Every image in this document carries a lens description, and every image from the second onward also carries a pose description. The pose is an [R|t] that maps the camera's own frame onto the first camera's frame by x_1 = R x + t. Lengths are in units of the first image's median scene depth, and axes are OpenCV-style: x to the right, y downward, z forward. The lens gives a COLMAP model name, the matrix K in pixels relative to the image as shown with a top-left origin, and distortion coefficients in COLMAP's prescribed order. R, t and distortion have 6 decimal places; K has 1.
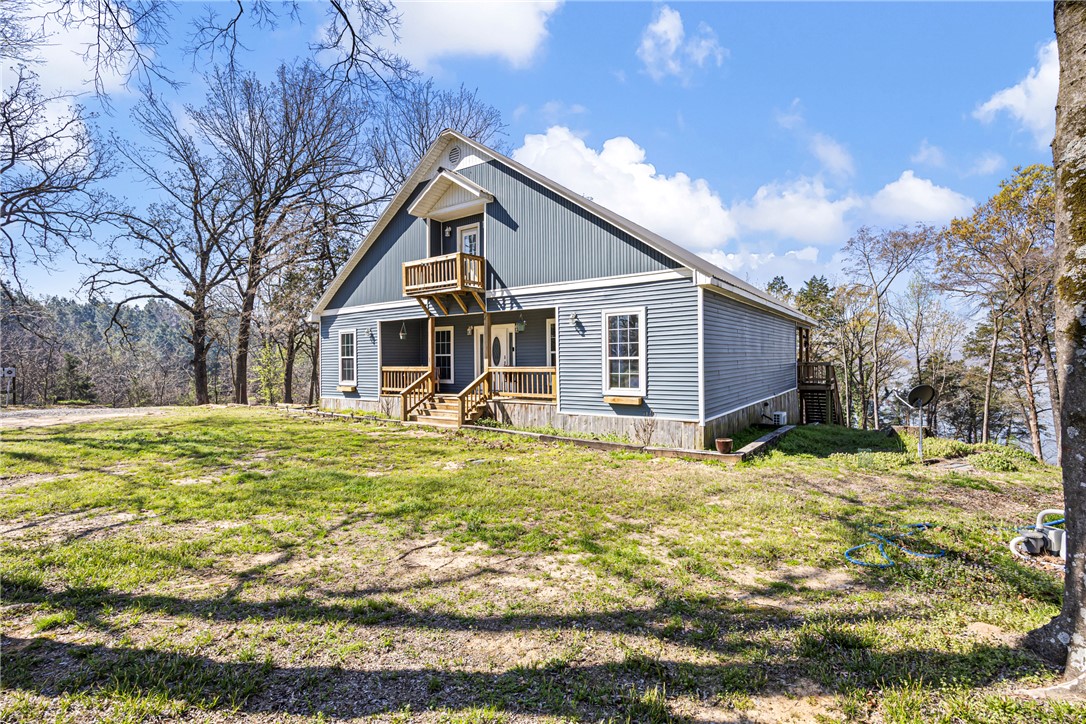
lens RADIAL K [[513.7, 0, 540.7], [0, 513.7, 355.7], [0, 0, 1]] dist [-0.001501, -0.000248]
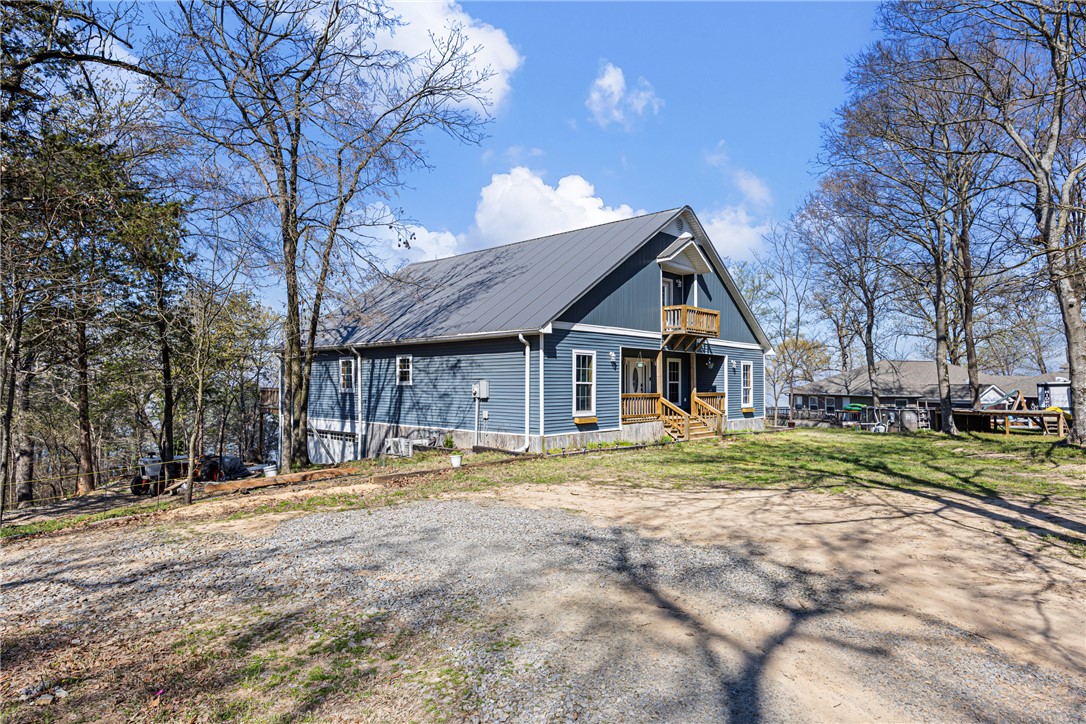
lens RADIAL K [[616.8, 0, 543.0], [0, 616.8, 362.0], [0, 0, 1]] dist [0.000380, 0.000015]
pose [[0.125366, 0.045624, 0.991061, -1.751883], [-0.015370, 0.998911, -0.044041, 0.018005], [-0.991991, -0.009711, 0.125931, 1.175083]]
